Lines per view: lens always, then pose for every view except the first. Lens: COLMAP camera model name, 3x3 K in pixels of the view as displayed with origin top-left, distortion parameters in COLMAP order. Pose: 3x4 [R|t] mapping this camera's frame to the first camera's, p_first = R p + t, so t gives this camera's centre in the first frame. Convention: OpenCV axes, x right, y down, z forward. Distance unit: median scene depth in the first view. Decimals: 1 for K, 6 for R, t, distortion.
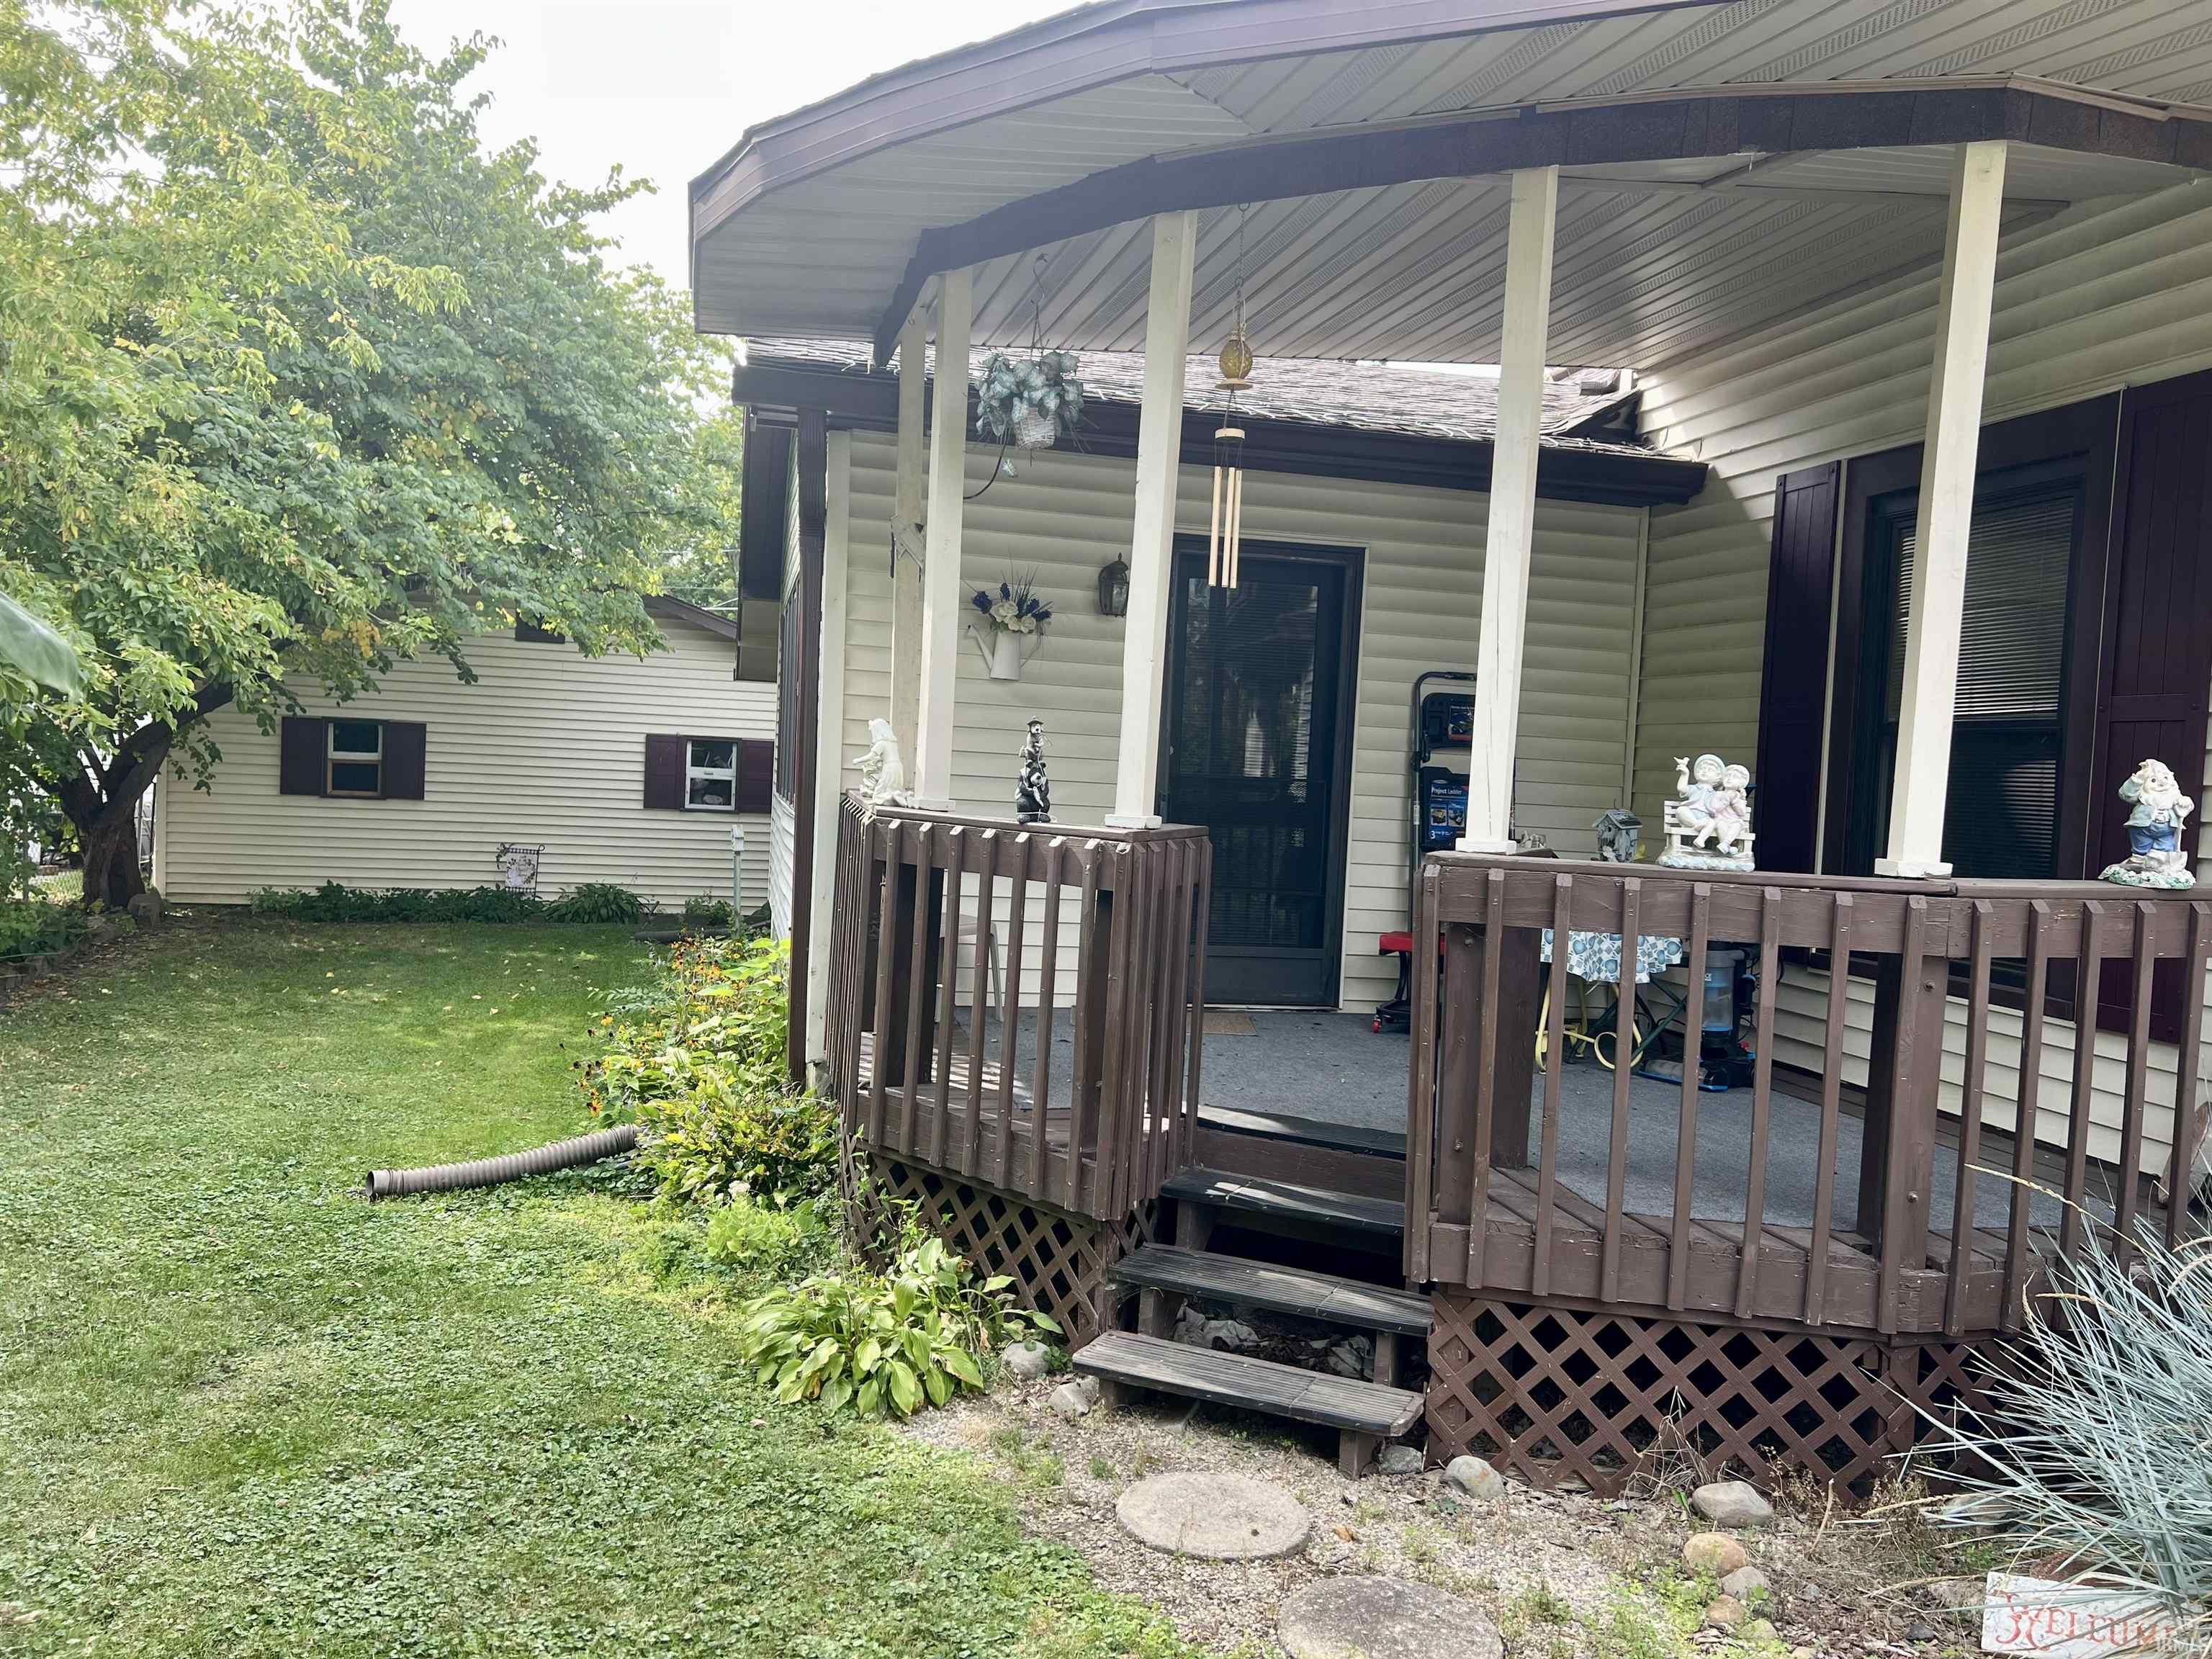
lens RADIAL K [[1654.1, 0, 1107.9], [0, 1654.1, 830.9], [0, 0, 1]] dist [0.005987, 0.001415]
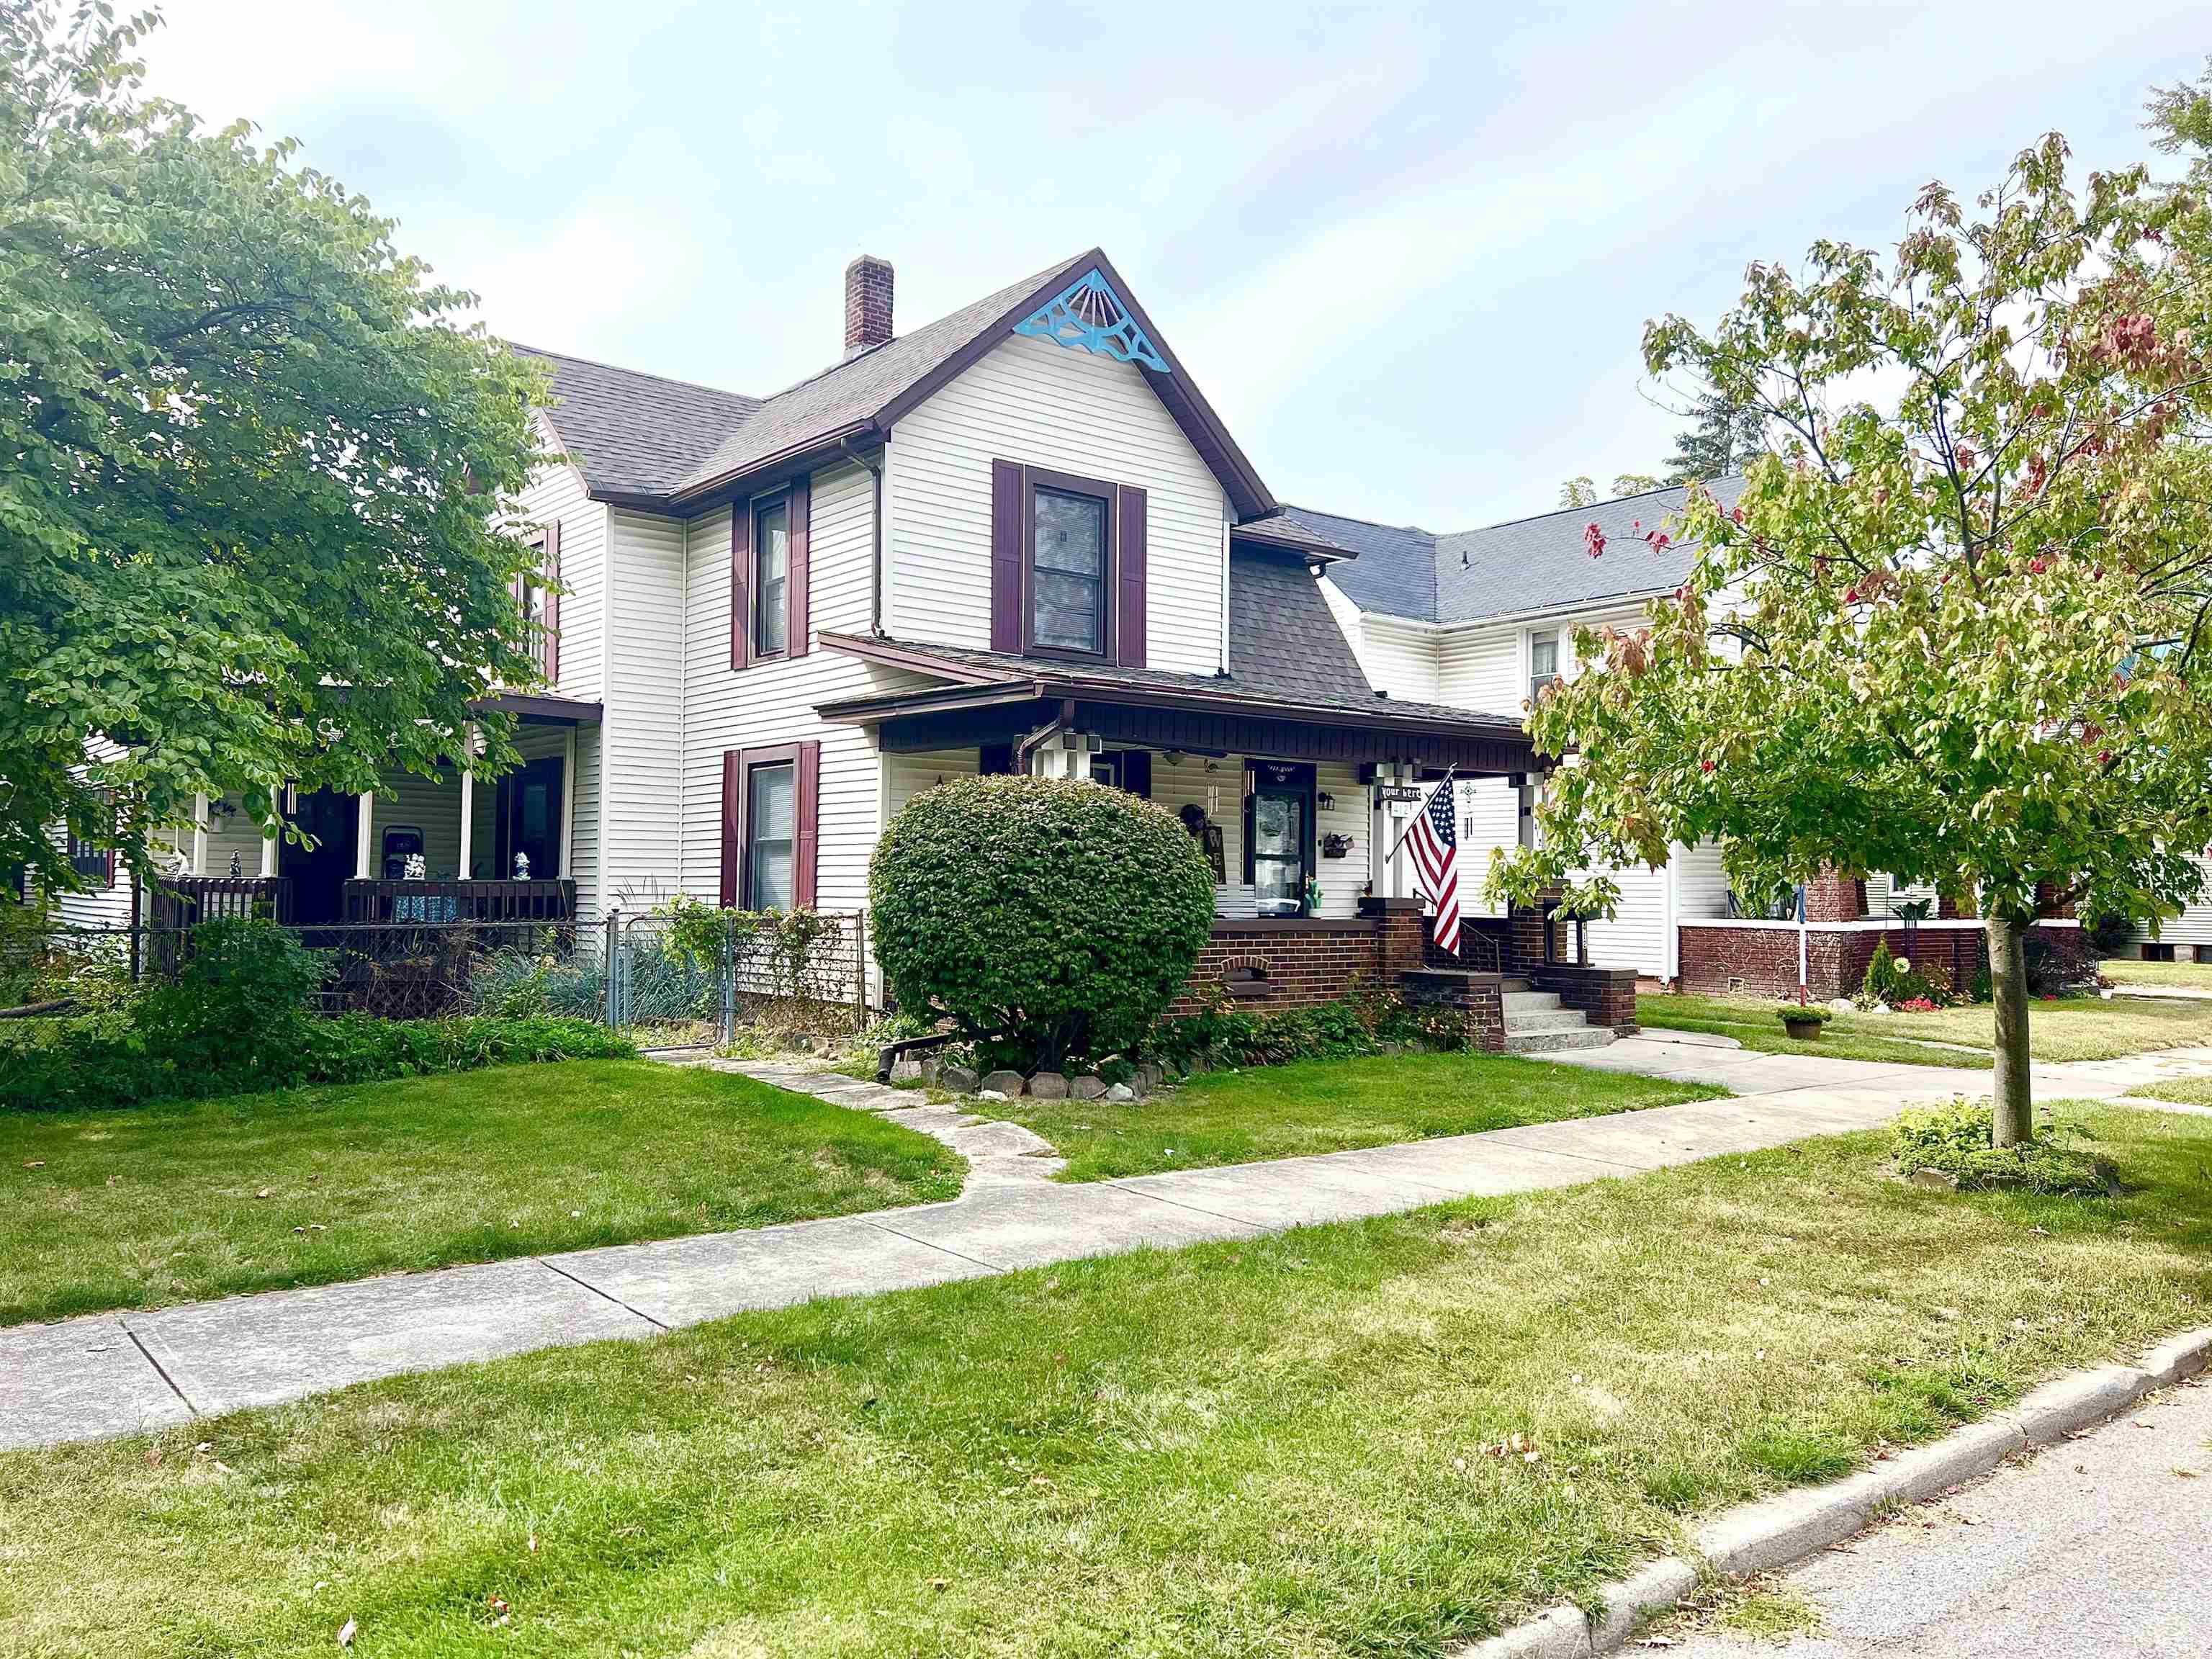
lens RADIAL K [[1654.1, 0, 1106.1], [0, 1654.1, 827.8], [0, 0, 1]] dist [0.005987, 0.001415]
pose [[0.893331, -0.020436, 0.448934, 0.029205], [0.047890, 0.997606, -0.049884, 0.156683], [-0.446839, 0.066063, 0.892172, -3.051705]]
